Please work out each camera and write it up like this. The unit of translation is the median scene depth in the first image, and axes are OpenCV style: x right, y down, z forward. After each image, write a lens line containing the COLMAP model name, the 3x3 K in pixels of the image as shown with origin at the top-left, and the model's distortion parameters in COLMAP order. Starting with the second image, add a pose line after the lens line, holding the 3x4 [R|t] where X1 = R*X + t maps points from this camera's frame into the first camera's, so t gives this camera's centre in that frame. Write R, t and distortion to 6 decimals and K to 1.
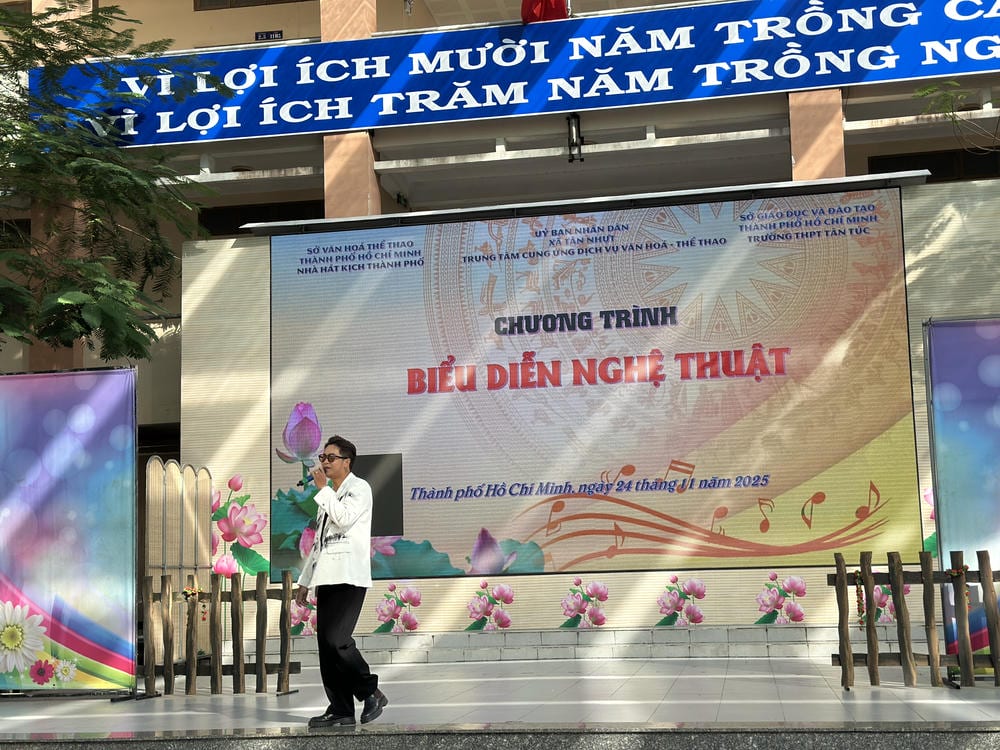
lens RADIAL K [[1383.3, 0, 498.8], [0, 1383.3, 390.6], [0, 0, 1]] dist [0.185284, -0.347872]
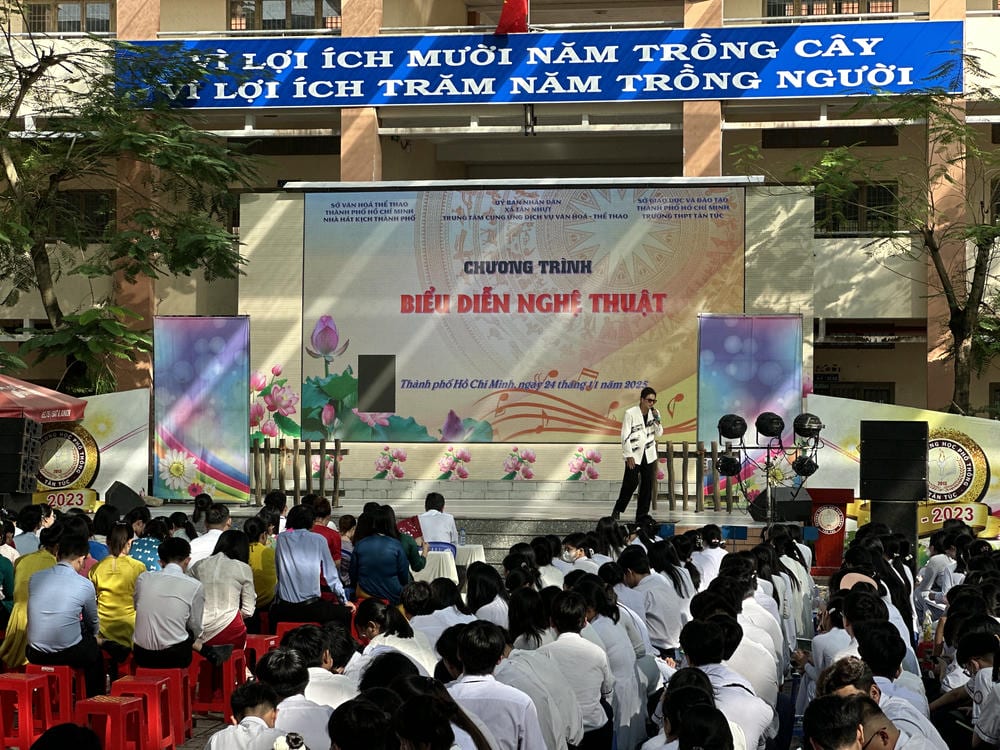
lens RADIAL K [[2233.0, 0, 492.8], [0, 2233.0, 357.8], [0, 0, 1]] dist [-0.279236, 7.440446]
pose [[0.999398, 0.034035, 0.006672, 0.013935], [-0.034552, 0.993746, 0.106182, -0.195121], [-0.003017, -0.106349, 0.994324, -1.252870]]
